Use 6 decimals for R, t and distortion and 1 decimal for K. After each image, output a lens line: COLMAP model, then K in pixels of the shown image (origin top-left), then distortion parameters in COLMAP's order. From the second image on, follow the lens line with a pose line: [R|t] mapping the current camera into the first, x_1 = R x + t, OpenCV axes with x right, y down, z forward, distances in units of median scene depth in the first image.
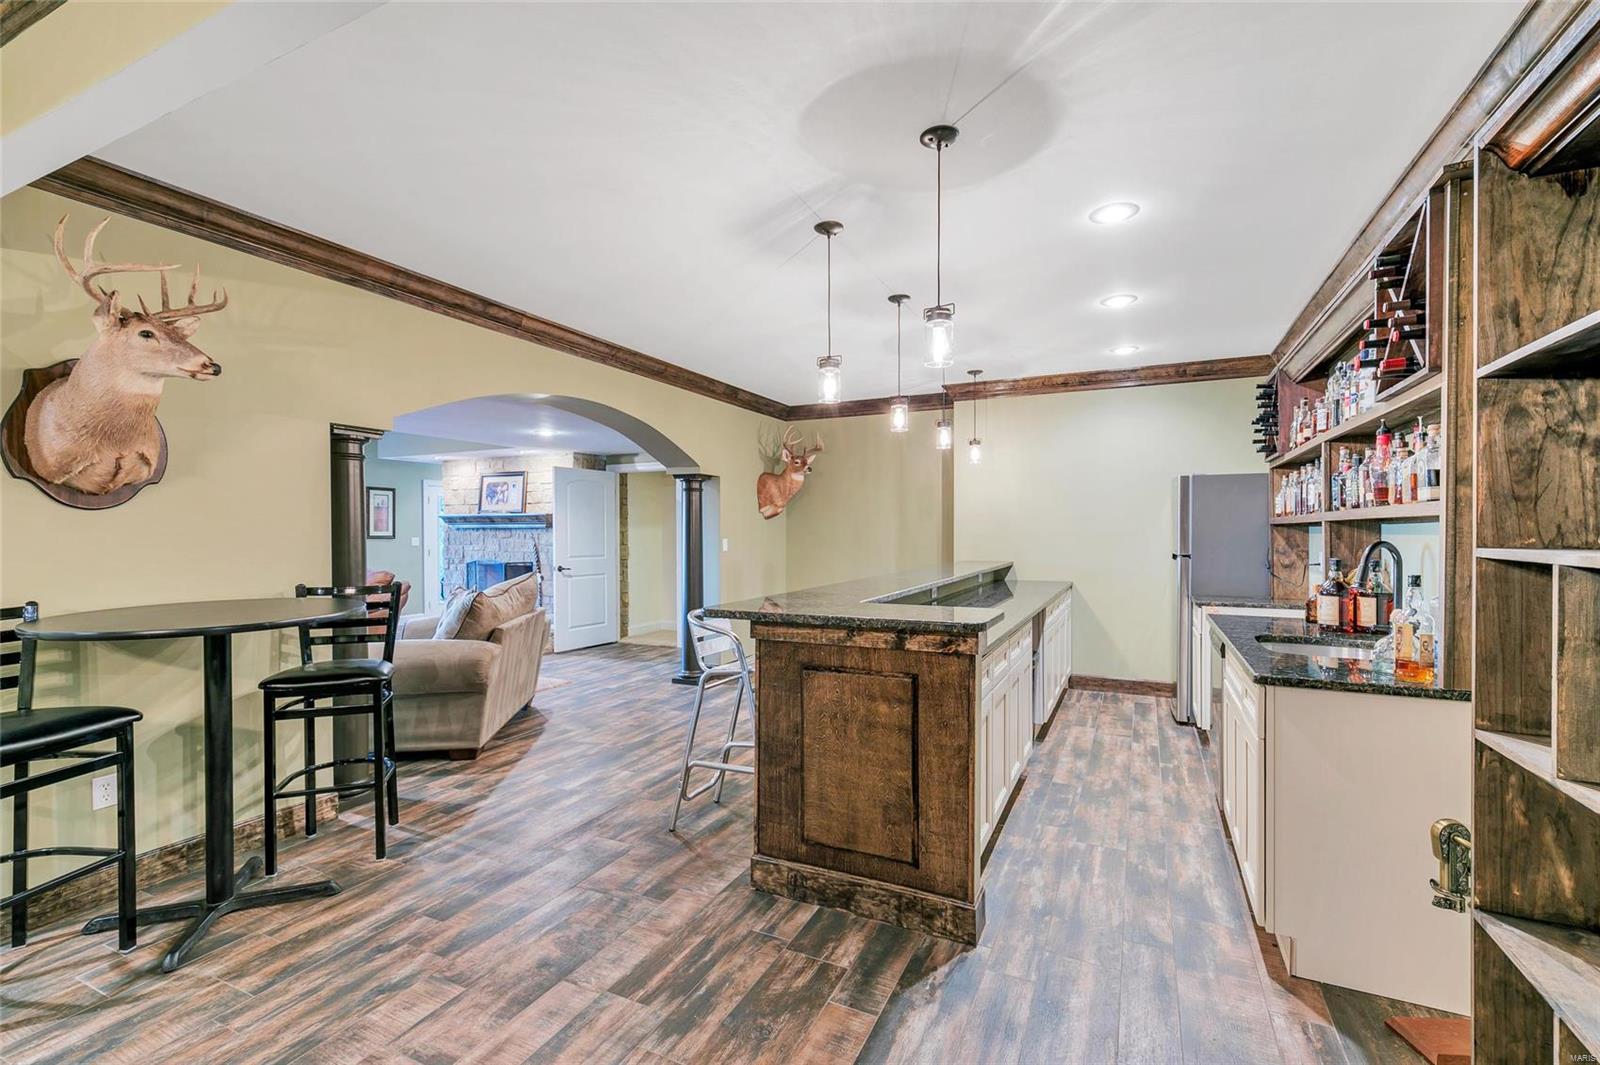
lens RADIAL K [[706.6, 0, 796.6], [0, 706.6, 536.3], [0, 0, 1]] dist [0.009168, -0.001231]
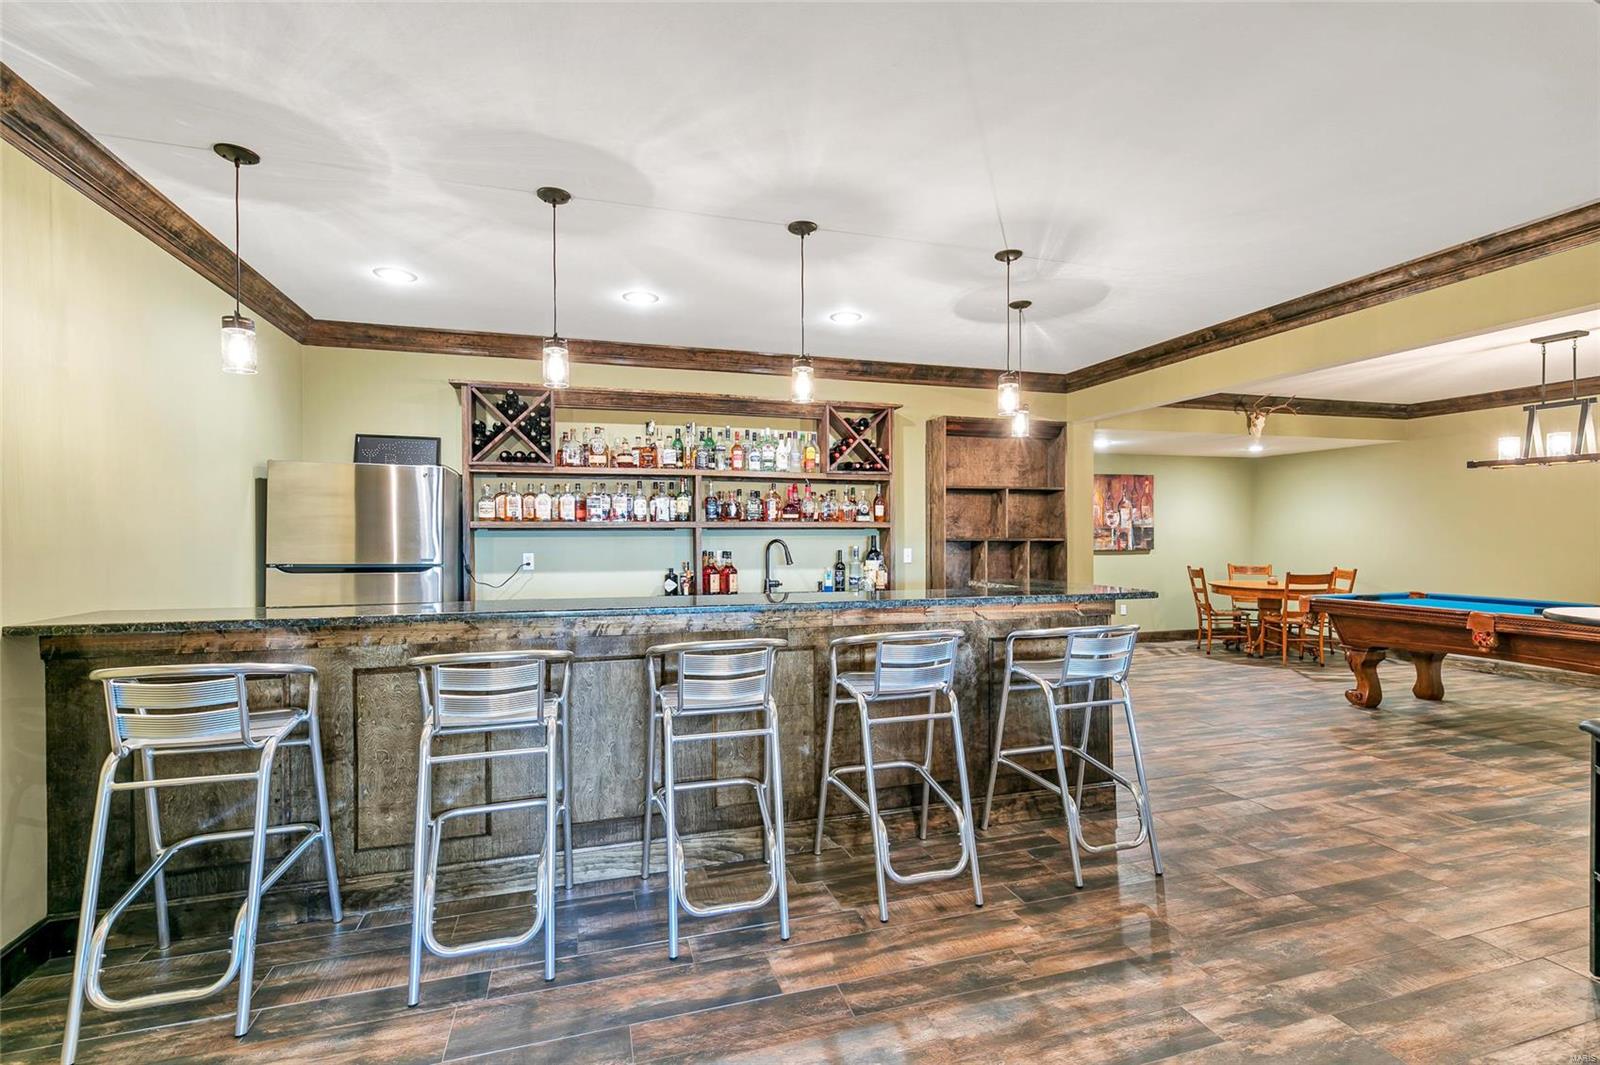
lens RADIAL K [[706.6, 0, 796.6], [0, 706.6, 536.3], [0, 0, 1]] dist [0.009168, -0.001231]
pose [[-0.682047, 0.001427, 0.731307, -0.646761], [0.009715, 0.999928, 0.007110, -0.014746], [-0.731243, 0.011954, -0.682012, 2.430089]]
